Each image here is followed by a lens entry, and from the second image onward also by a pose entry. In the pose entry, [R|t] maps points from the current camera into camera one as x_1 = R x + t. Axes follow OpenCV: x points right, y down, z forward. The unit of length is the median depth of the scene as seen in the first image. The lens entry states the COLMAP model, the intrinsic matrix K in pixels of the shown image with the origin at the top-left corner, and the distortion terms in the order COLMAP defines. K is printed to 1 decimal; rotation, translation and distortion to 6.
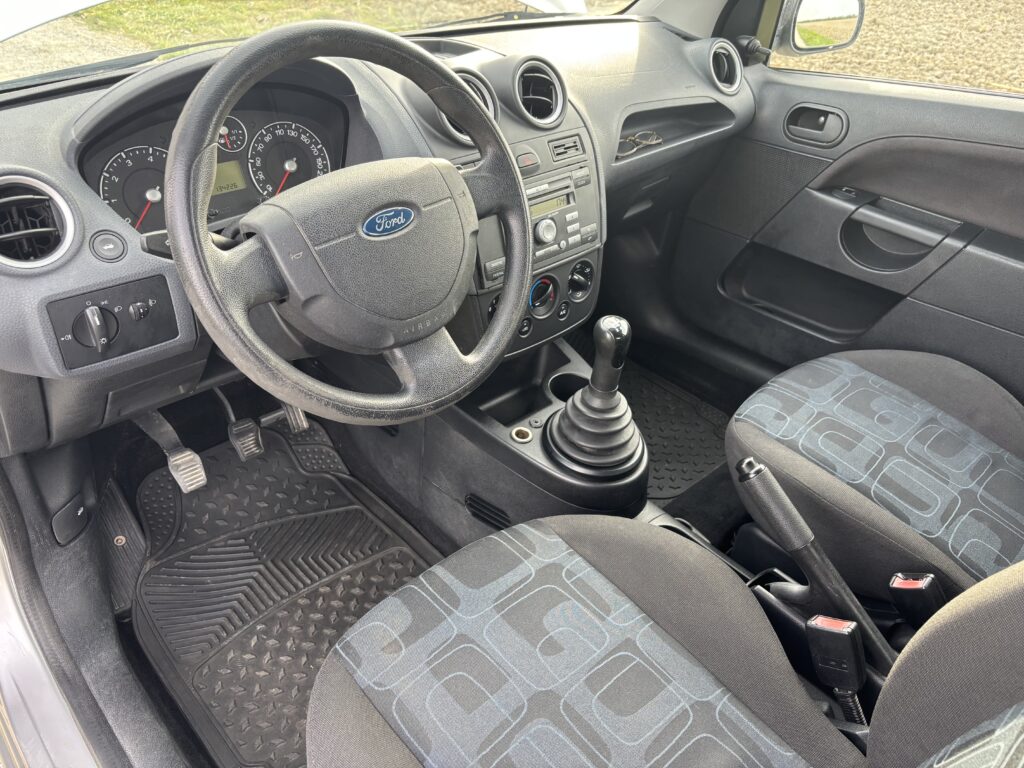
lens RADIAL K [[867.8, 0, 485.0], [0, 867.8, 386.3], [0, 0, 1]] dist [0.005899, -0.010597]
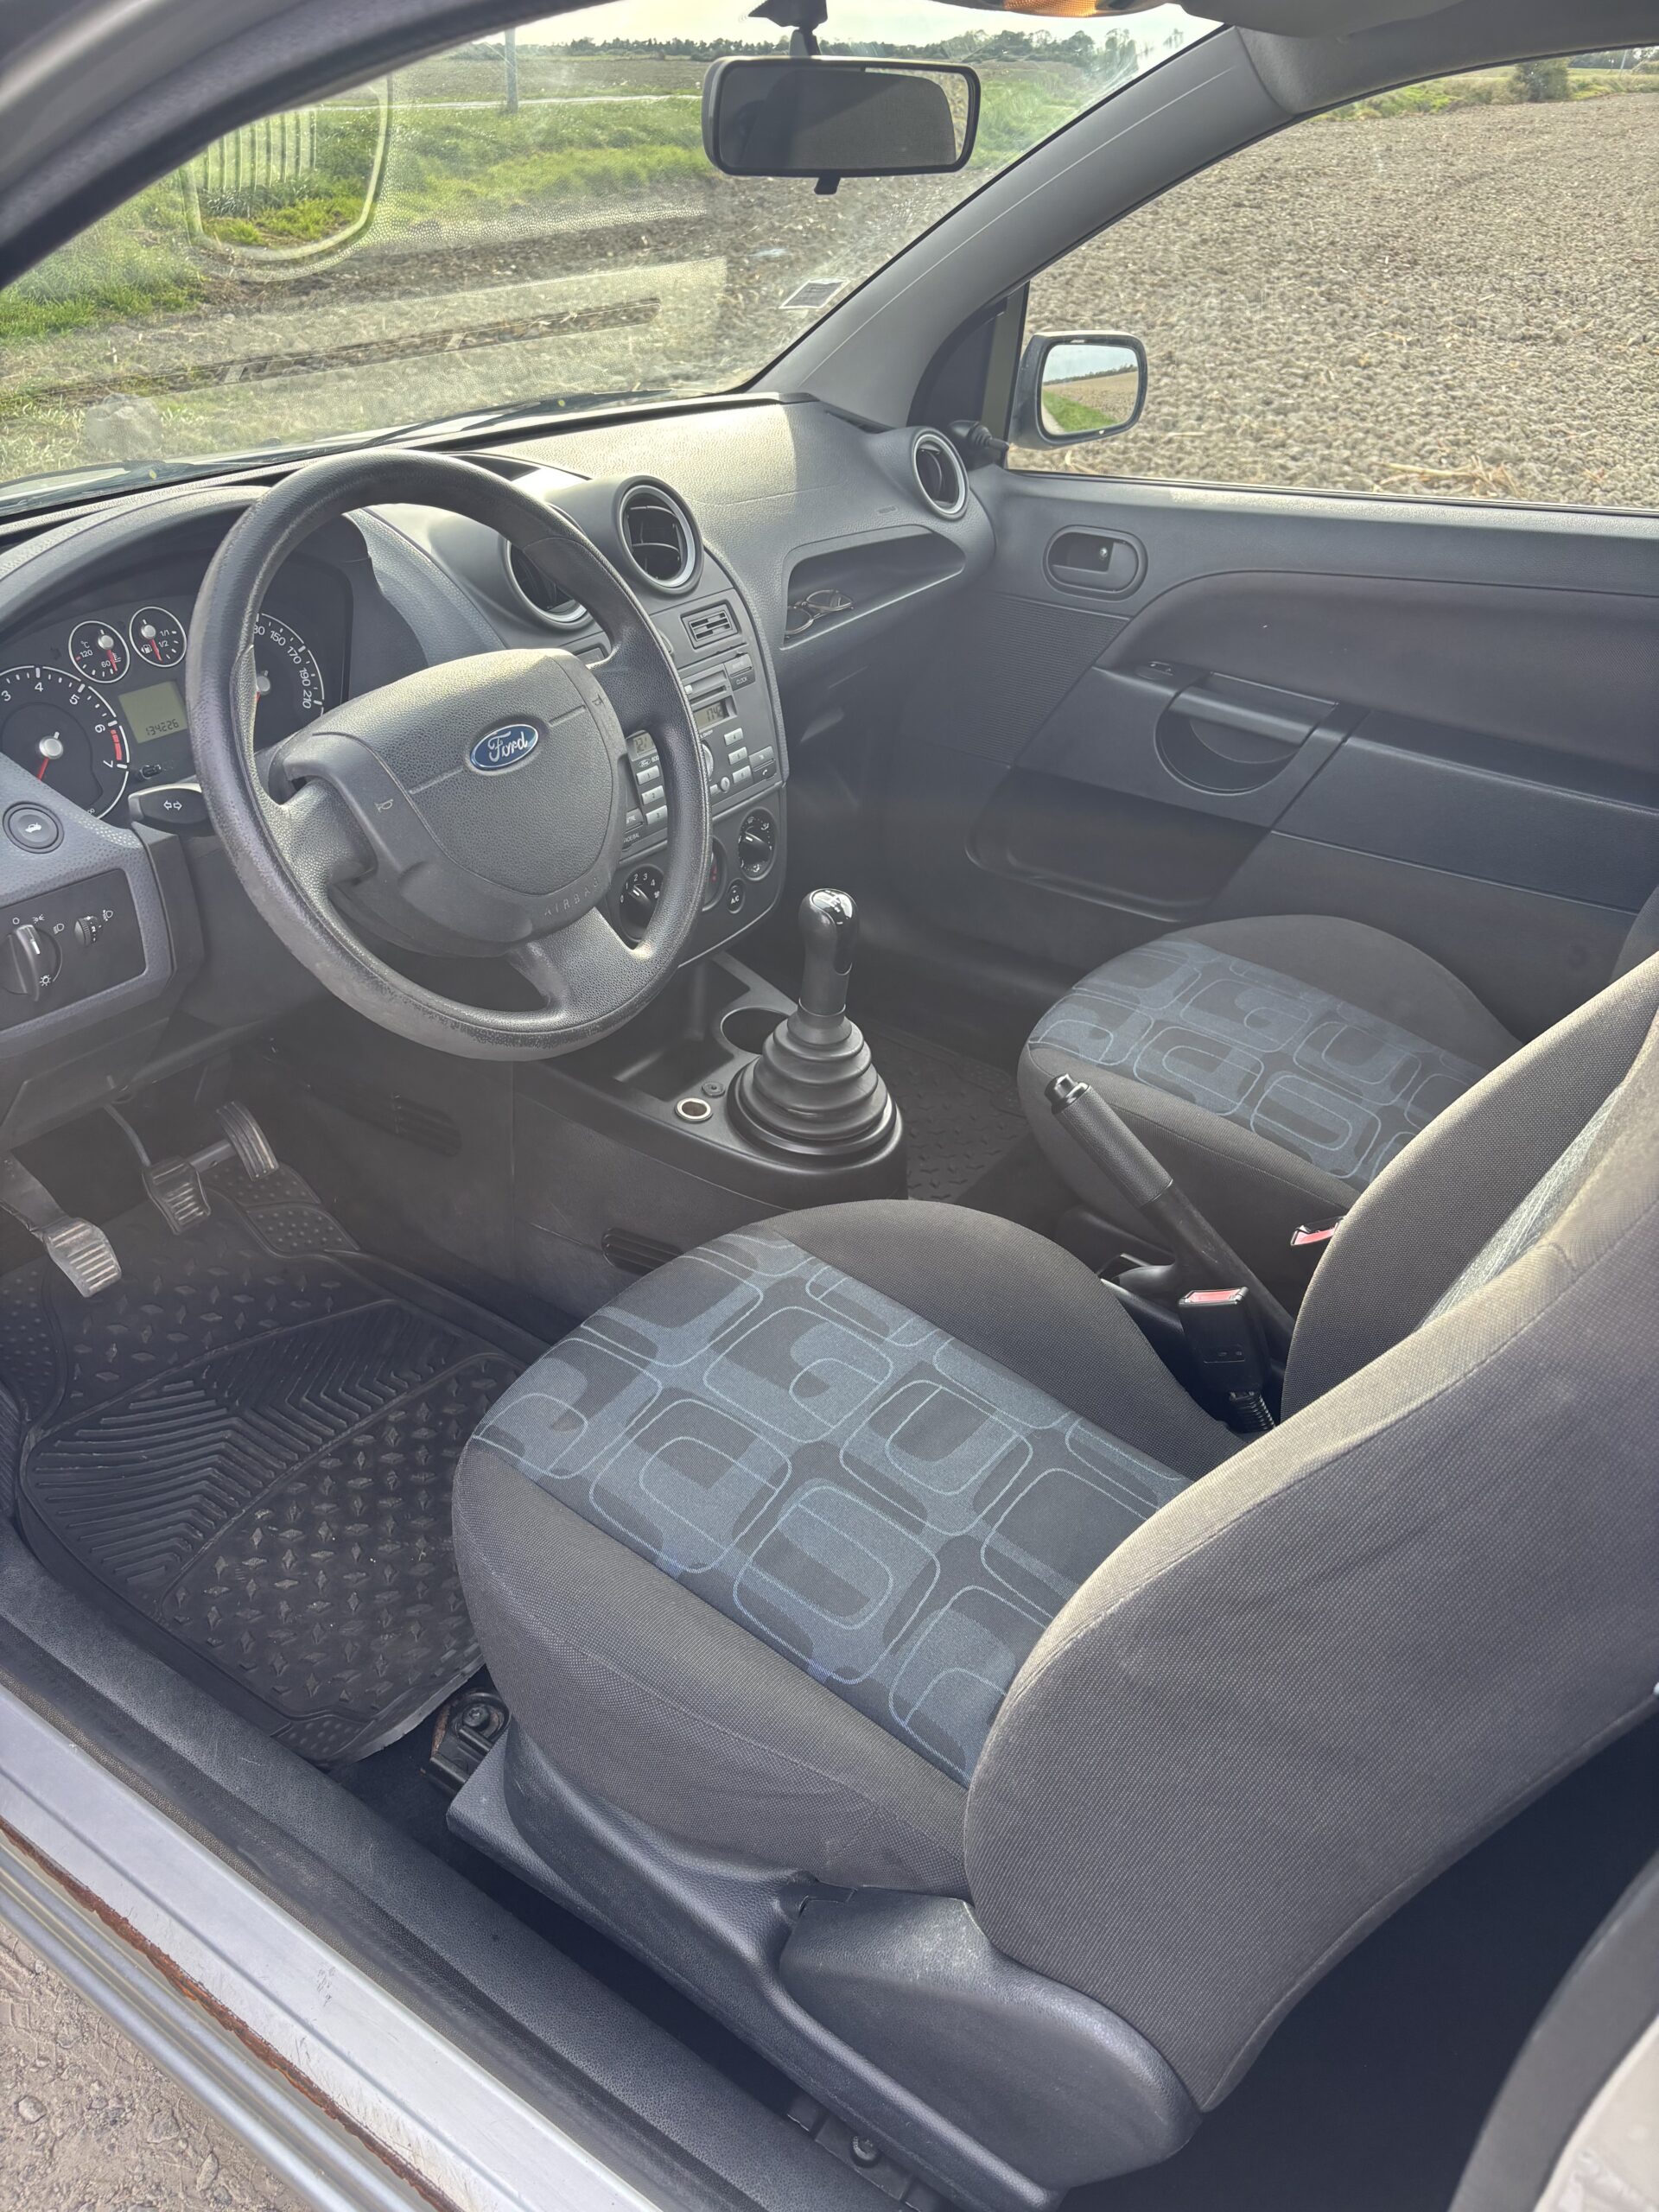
lens RADIAL K [[1874.6, 0, 829.5], [0, 1874.6, 1106.0], [0, 0, 1]] dist [0.005899, -0.010597]
pose [[0.974182, -0.115923, 0.193729, -0.110885], [0.120556, 0.992631, -0.012258, 0.078832], [-0.190881, 0.035296, 0.980978, -0.266884]]
